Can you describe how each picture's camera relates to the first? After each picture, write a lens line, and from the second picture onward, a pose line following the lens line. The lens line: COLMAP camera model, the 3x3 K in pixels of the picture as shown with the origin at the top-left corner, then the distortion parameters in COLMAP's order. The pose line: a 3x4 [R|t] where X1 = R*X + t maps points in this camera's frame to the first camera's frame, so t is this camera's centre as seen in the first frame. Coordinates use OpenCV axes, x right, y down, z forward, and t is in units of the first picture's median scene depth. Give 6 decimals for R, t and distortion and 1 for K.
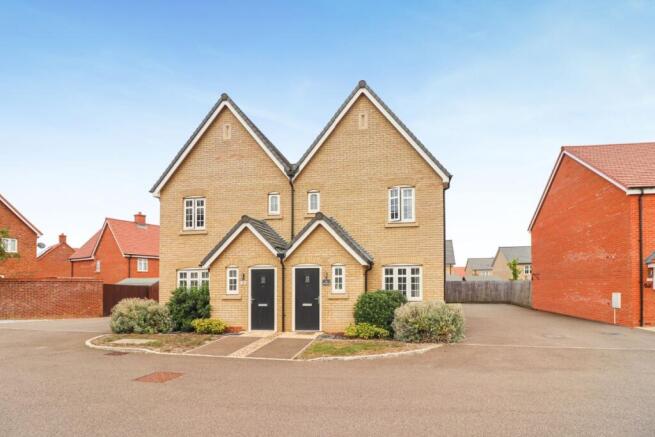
lens RADIAL K [[309.7, 0, 327.5], [0, 309.7, 218.5], [0, 0, 1]] dist [-0.011138, -0.000969]
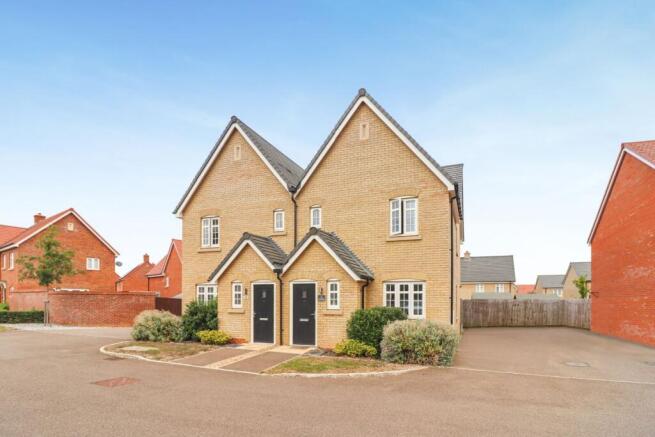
lens RADIAL K [[304.2, 0, 327.6], [0, 304.2, 242.6], [0, 0, 1]] dist [-0.009678, -0.000172]
pose [[0.983584, -0.019039, -0.179445, 0.178782], [0.022729, 0.999570, 0.018526, 0.011345], [0.179015, -0.022300, 0.983594, 0.047877]]
